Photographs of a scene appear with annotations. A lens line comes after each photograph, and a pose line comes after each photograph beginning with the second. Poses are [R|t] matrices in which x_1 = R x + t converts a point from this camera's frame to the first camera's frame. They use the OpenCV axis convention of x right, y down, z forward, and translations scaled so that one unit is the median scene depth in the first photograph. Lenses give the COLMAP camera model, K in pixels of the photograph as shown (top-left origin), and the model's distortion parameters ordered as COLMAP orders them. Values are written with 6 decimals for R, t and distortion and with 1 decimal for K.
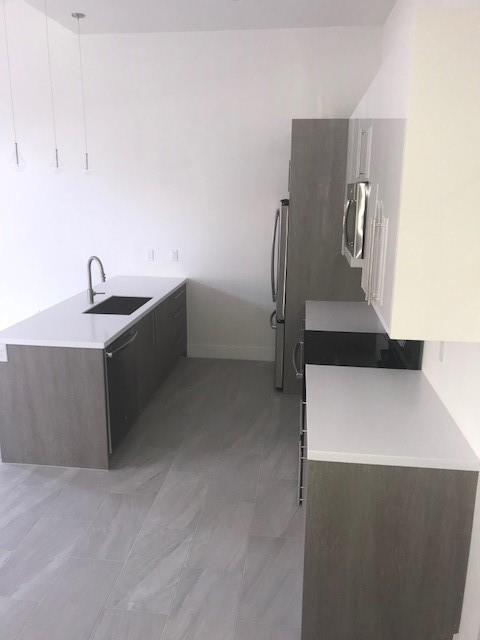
lens RADIAL K [[524.9, 0, 240.0], [0, 524.9, 320.0], [0, 0, 1]] dist [0.061681, -0.084728]
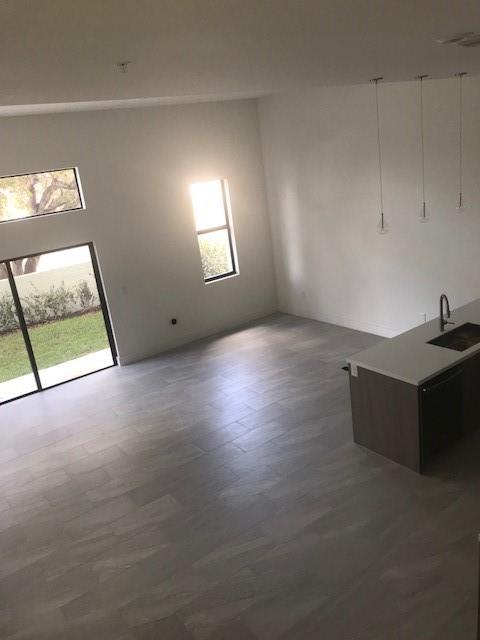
lens RADIAL K [[524.9, 0, 240.0], [0, 524.9, 320.0], [0, 0, 1]] dist [0.061681, -0.084728]
pose [[0.667406, 0.134151, -0.732512, 0.357822], [-0.044146, 0.989038, 0.140908, -0.253886], [0.743385, -0.061705, 0.666012, -0.169880]]
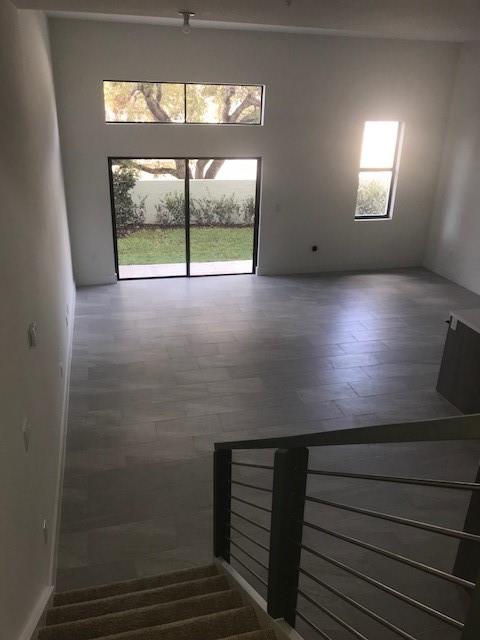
lens RADIAL K [[524.9, 0, 240.0], [0, 524.9, 320.0], [0, 0, 1]] dist [0.061681, -0.084728]
pose [[0.366962, 0.366726, -0.854898, 0.588757], [-0.243759, 0.924808, 0.292083, -0.233387], [0.897731, 0.101206, 0.428762, -0.190724]]
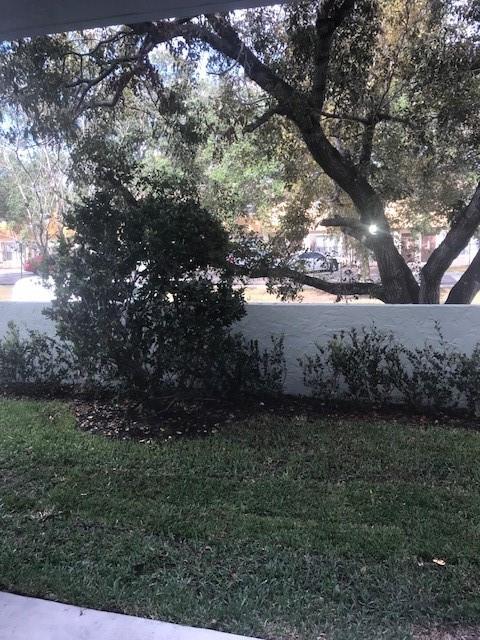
lens RADIAL K [[524.9, 0, 240.0], [0, 524.9, 320.0], [0, 0, 1]] dist [0.061681, -0.084728]
pose [[-0.133053, 0.151046, -0.979532, -1.623767], [-0.215611, 0.960237, 0.177358, -0.100645], [0.967372, 0.234796, -0.095195, 0.768206]]
